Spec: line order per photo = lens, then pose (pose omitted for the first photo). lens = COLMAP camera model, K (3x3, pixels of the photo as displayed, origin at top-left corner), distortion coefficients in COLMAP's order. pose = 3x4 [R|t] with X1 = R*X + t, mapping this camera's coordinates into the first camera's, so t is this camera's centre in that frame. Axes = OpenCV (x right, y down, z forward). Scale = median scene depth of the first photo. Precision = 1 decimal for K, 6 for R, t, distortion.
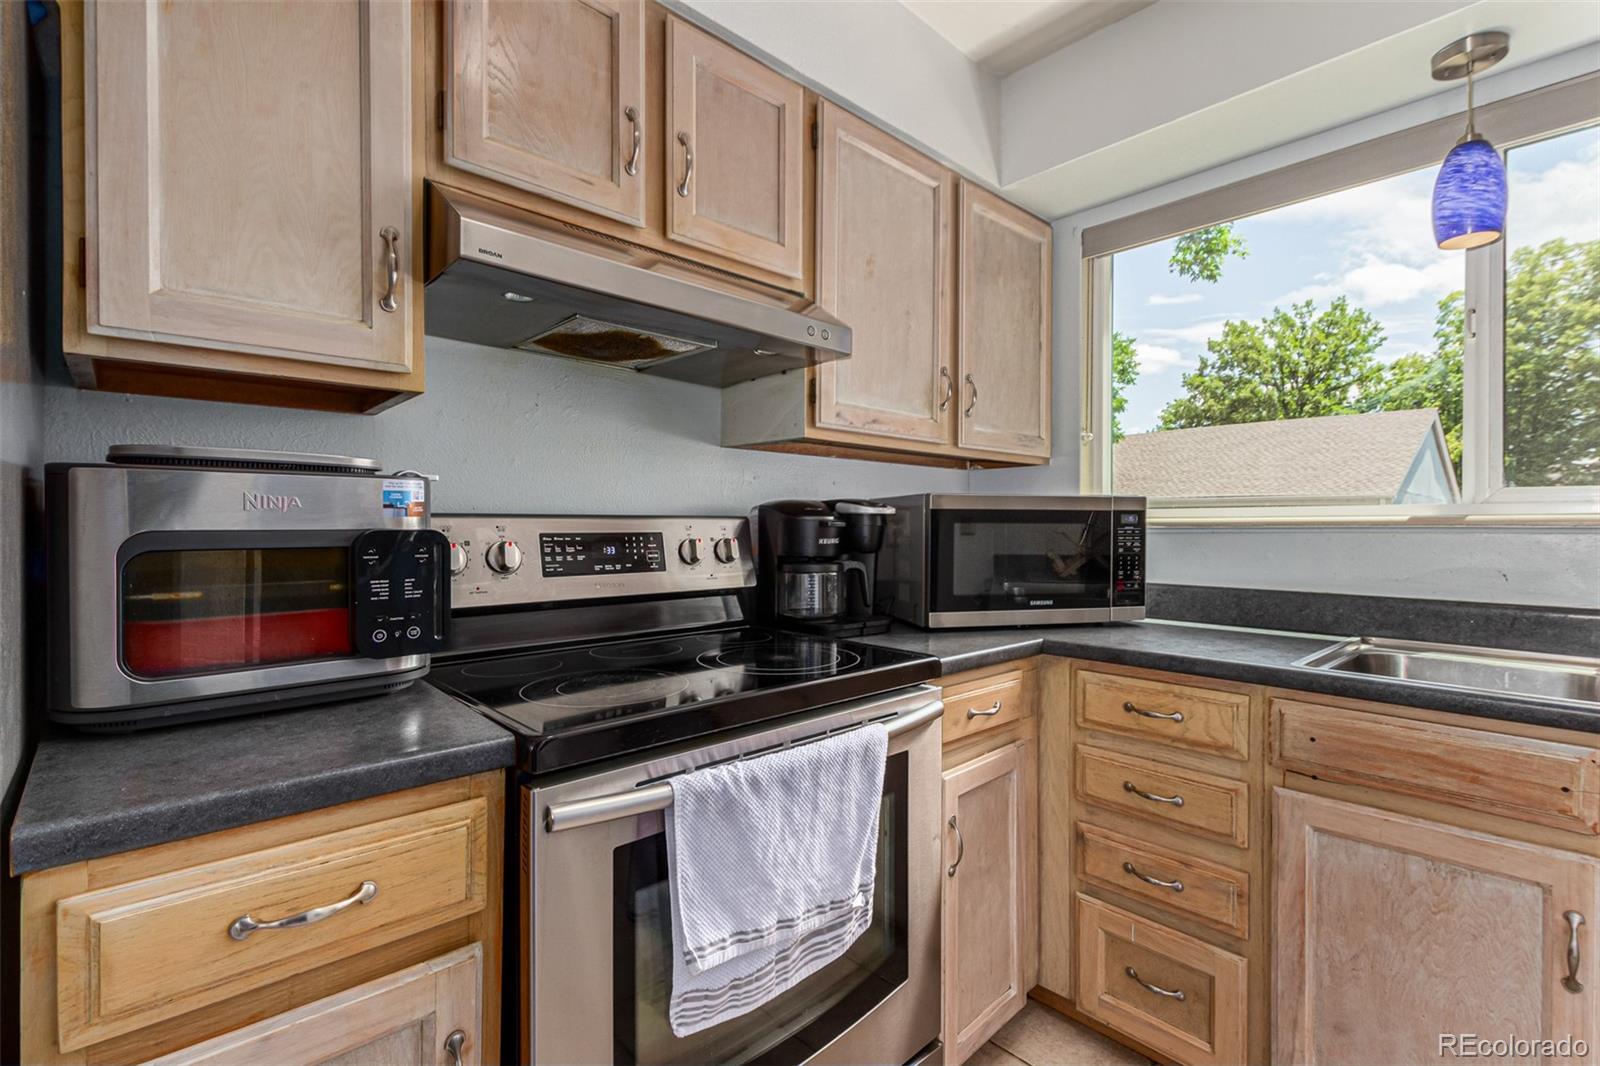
lens RADIAL K [[735.9, 0, 840.1], [0, 735.9, 526.9], [0, 0, 1]] dist [0.010920, -0.000649]
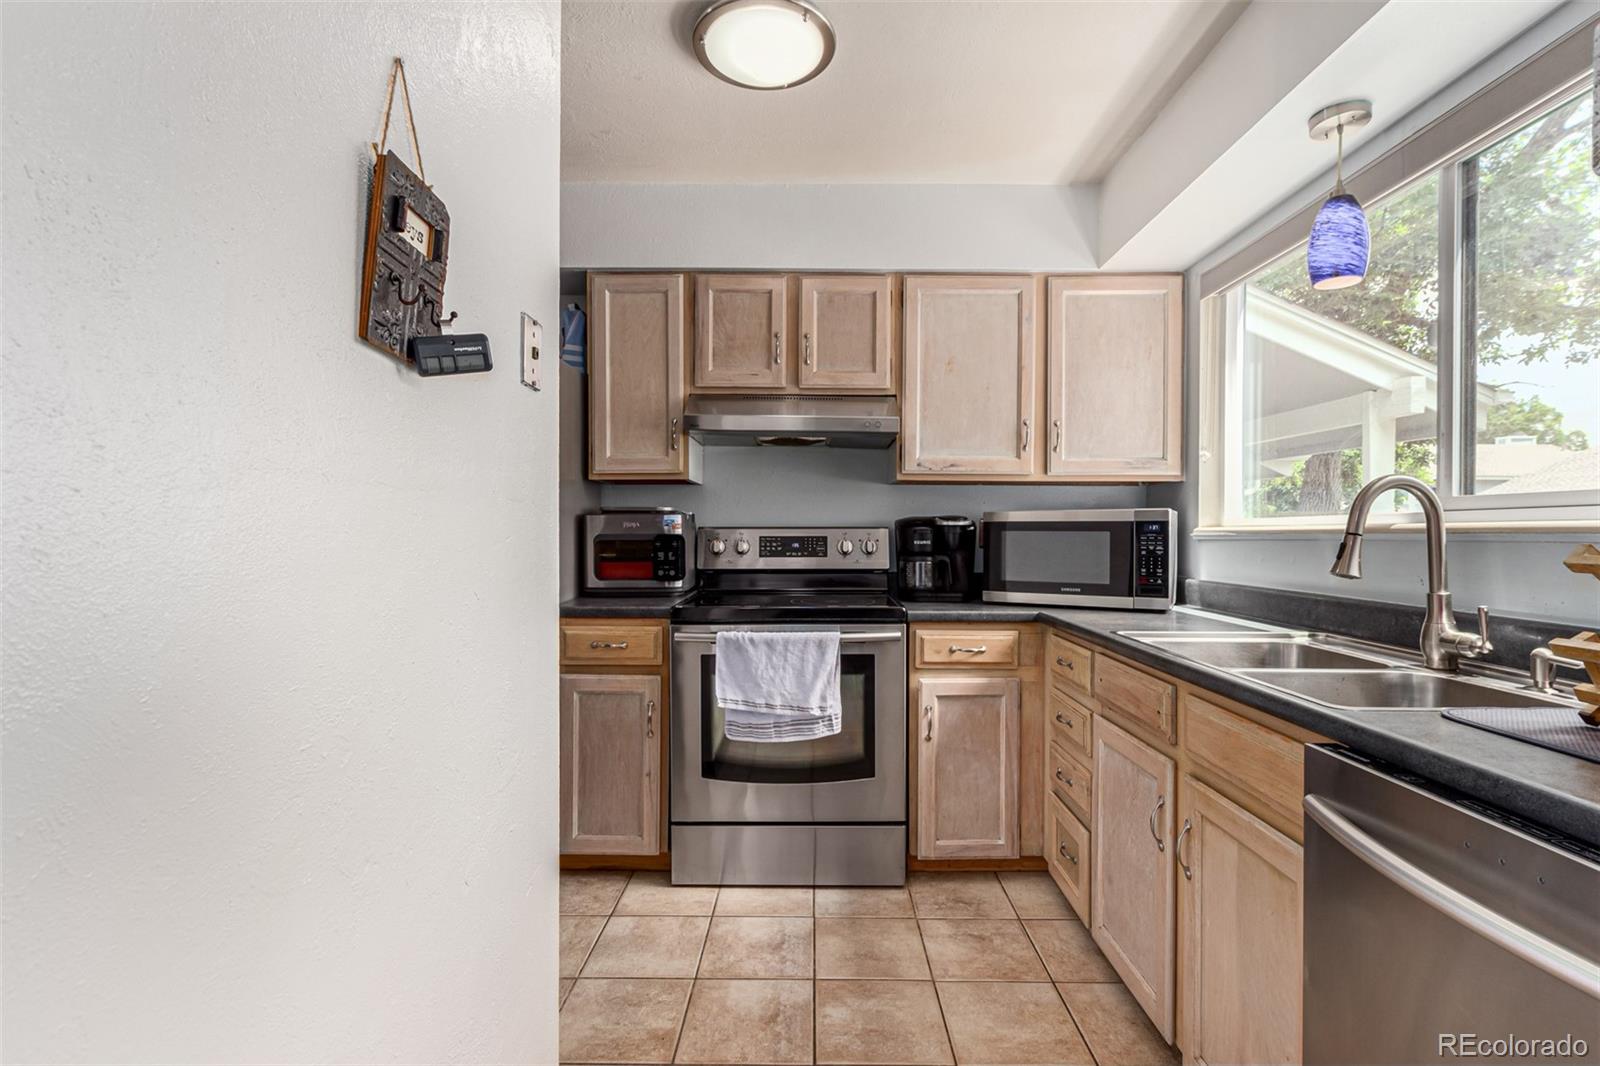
lens RADIAL K [[735.9, 0, 833.8], [0, 735.9, 534.1], [0, 0, 1]] dist [0.010920, -0.000649]
pose [[0.736595, 0.002070, -0.676331, 1.268754], [-0.002083, 0.999998, 0.000792, 0.000643], [0.676331, 0.000825, 0.736597, -0.432164]]
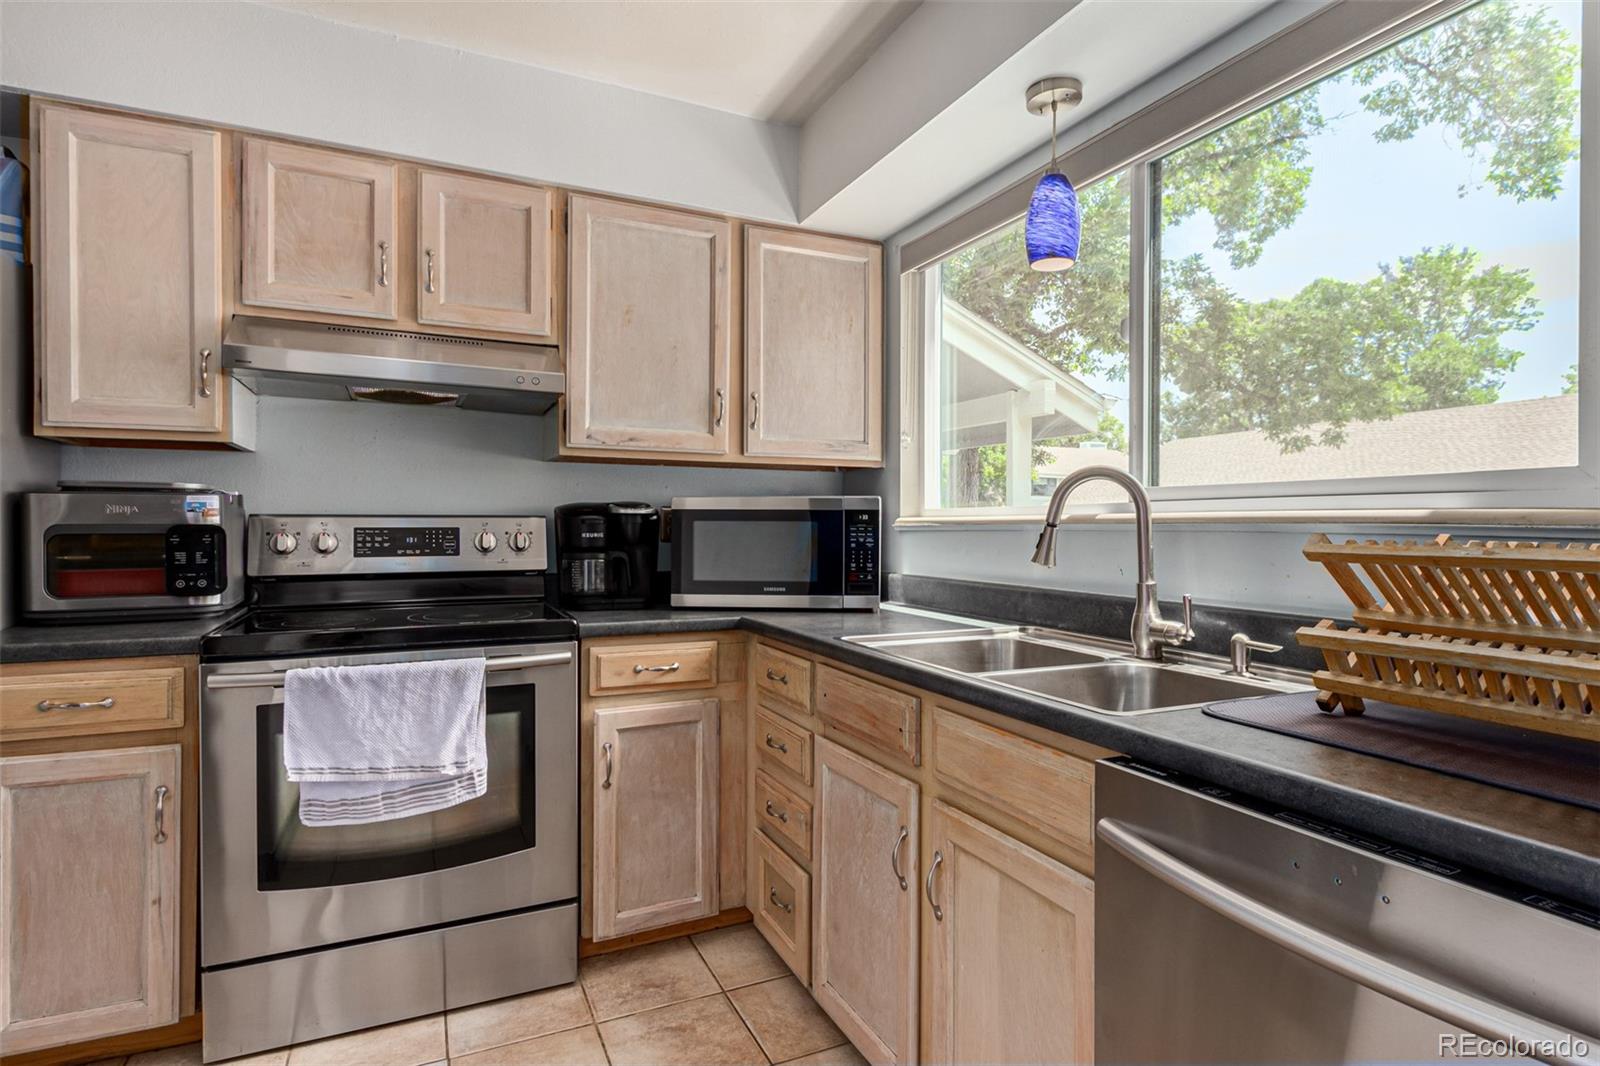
lens RADIAL K [[823.9, 0, 831.9], [0, 823.9, 528.6], [0, 0, 1]] dist [0.011865, -0.003729]
pose [[0.953952, 0.003006, -0.299945, 1.101559], [-0.002279, 0.999994, 0.002774, 0.004276], [0.299951, -0.001962, 0.953953, -0.324746]]
